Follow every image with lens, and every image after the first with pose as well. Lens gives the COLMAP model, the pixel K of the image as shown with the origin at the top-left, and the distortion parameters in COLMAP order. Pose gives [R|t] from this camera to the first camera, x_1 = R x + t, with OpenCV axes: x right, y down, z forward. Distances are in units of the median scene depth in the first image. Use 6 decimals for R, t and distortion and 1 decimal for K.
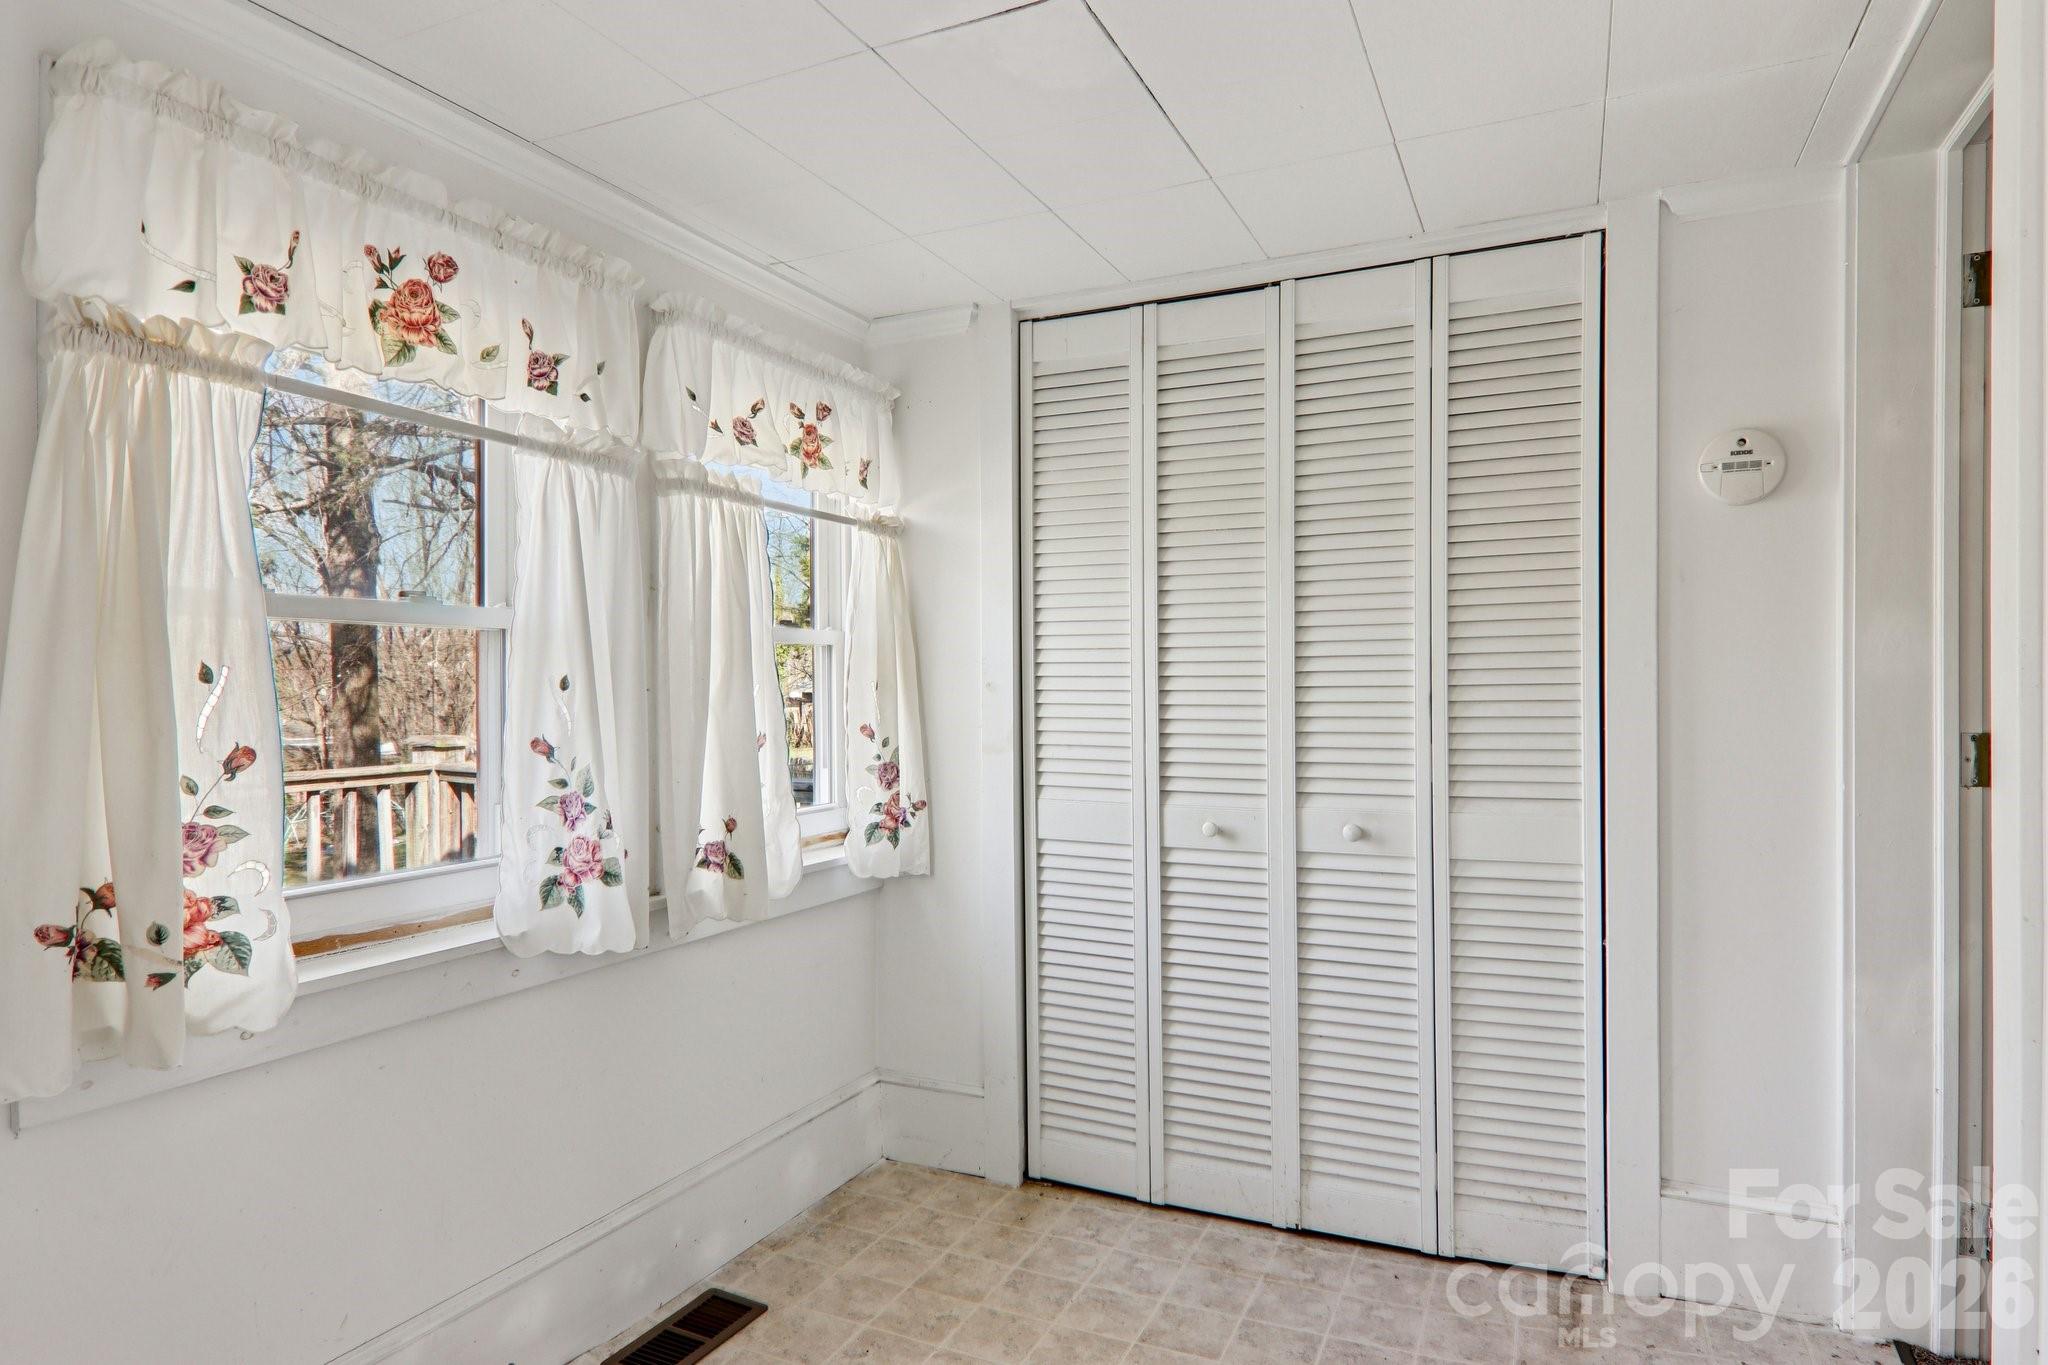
lens RADIAL K [[1158.2, 0, 1027.5], [0, 1158.2, 704.3], [0, 0, 1]] dist [0.023717, -0.033090]
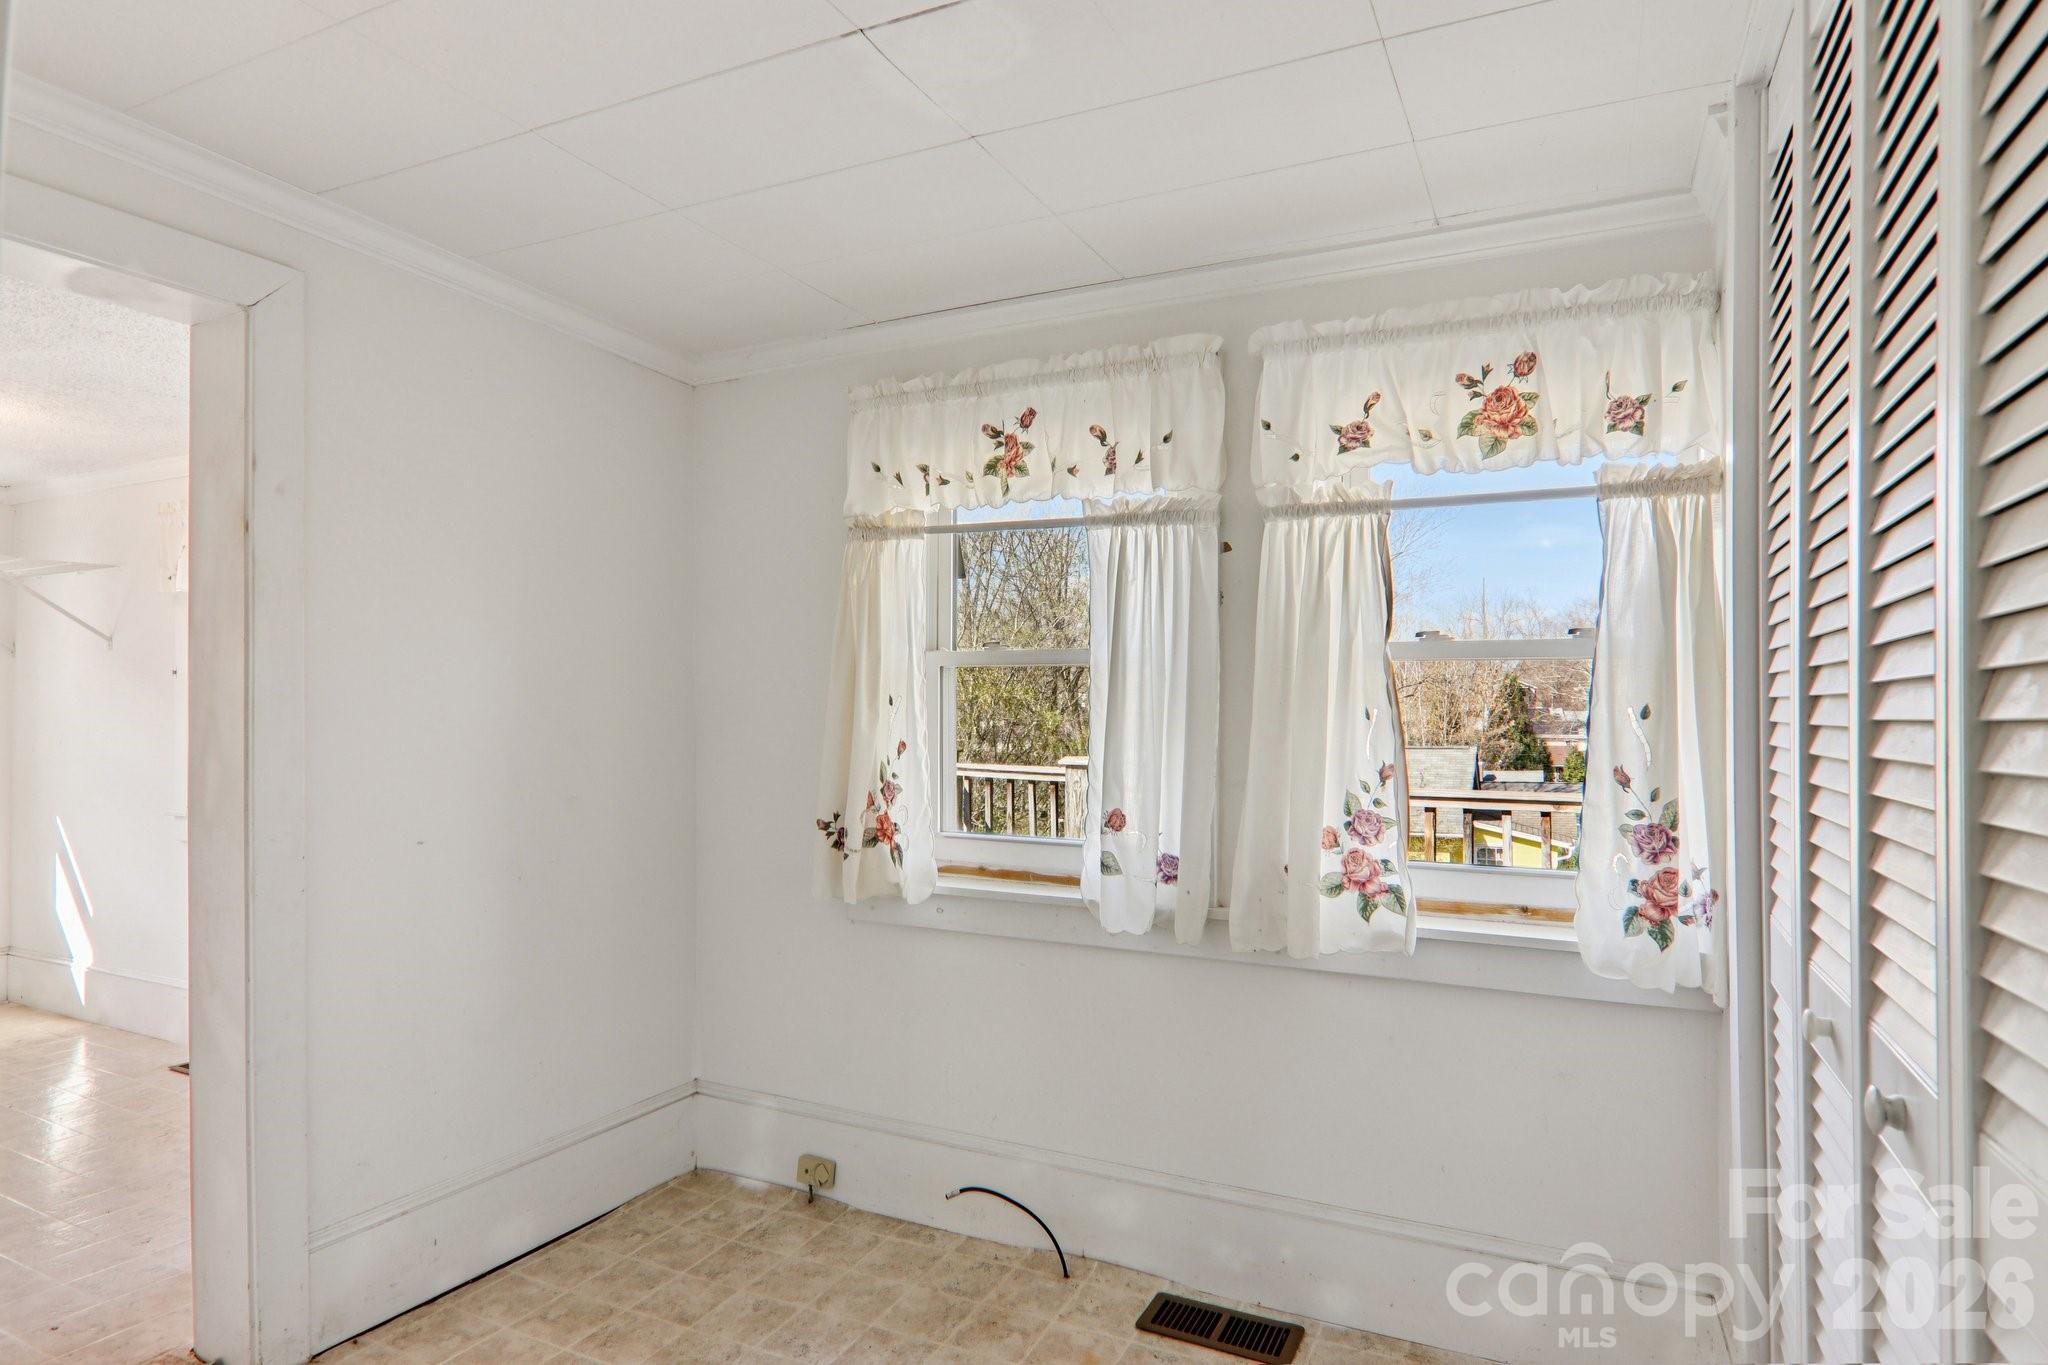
lens RADIAL K [[1158.2, 0, 1027.5], [0, 1158.2, 704.3], [0, 0, 1]] dist [0.023717, -0.033090]
pose [[-0.014486, 0.006103, -0.999876, 0.702805], [-0.019255, 0.999794, 0.006382, -0.022329], [0.999710, 0.019345, -0.014366, 0.772559]]
